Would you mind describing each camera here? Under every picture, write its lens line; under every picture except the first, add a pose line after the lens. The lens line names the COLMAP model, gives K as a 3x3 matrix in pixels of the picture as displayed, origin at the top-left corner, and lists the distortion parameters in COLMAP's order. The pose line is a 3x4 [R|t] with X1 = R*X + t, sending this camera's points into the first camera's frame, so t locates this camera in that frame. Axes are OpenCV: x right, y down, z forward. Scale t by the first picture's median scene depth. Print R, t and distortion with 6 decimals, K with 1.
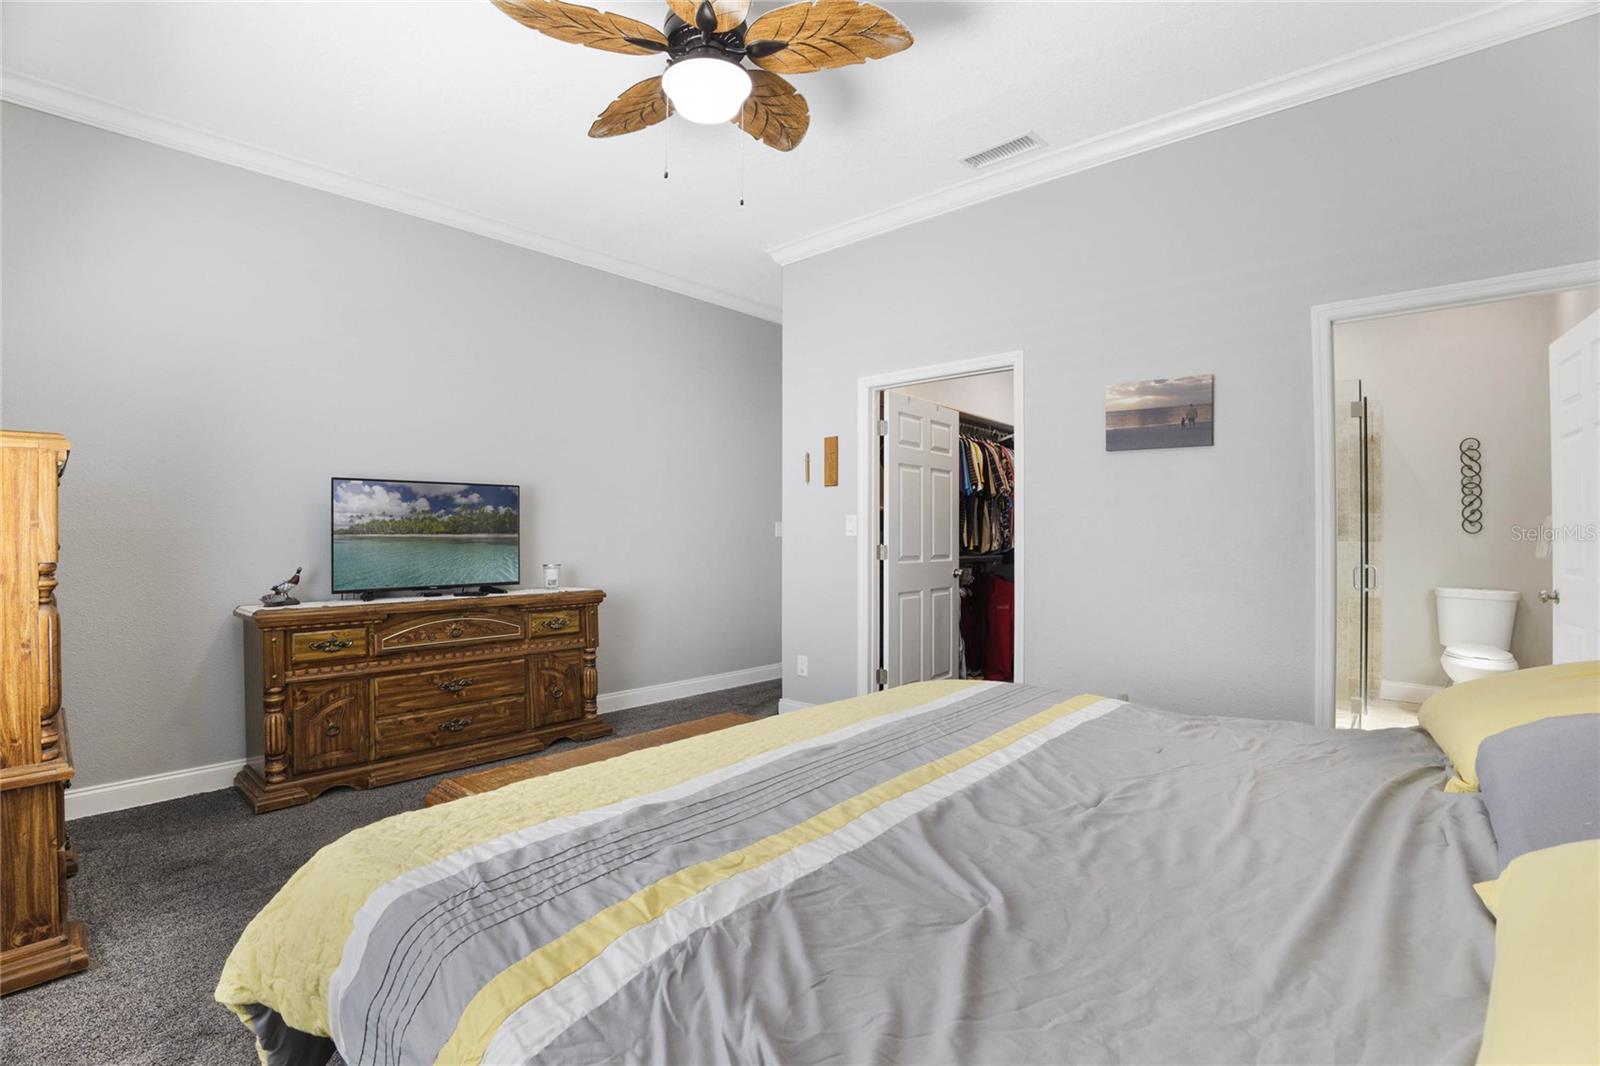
lens RADIAL K [[739.6, 0, 810.8], [0, 739.6, 532.1], [0, 0, 1]] dist [-0.060220, 0.020237]
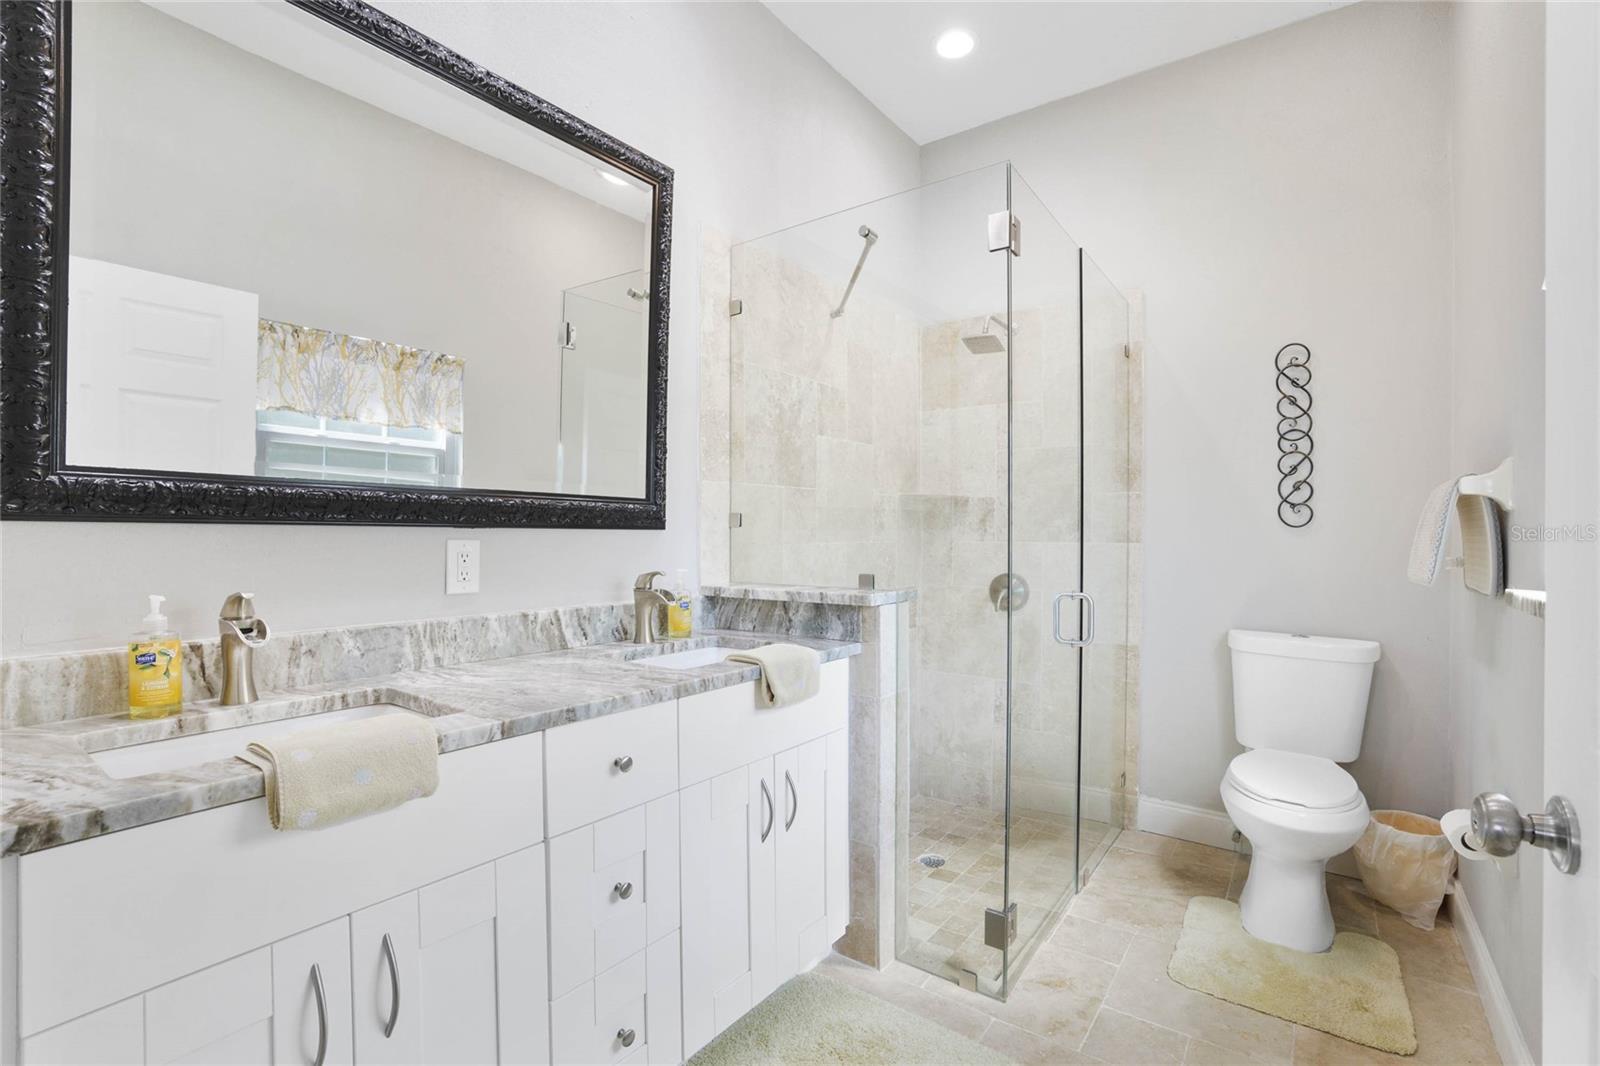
lens RADIAL K [[739.6, 0, 808.5], [0, 739.6, 536.3], [0, 0, 1]] dist [-0.060220, 0.020237]
pose [[0.993439, 0.002176, 0.114347, 0.517938], [-0.002376, 0.999996, 0.001611, 0.007820], [-0.114343, -0.001872, 0.993440, 0.520919]]
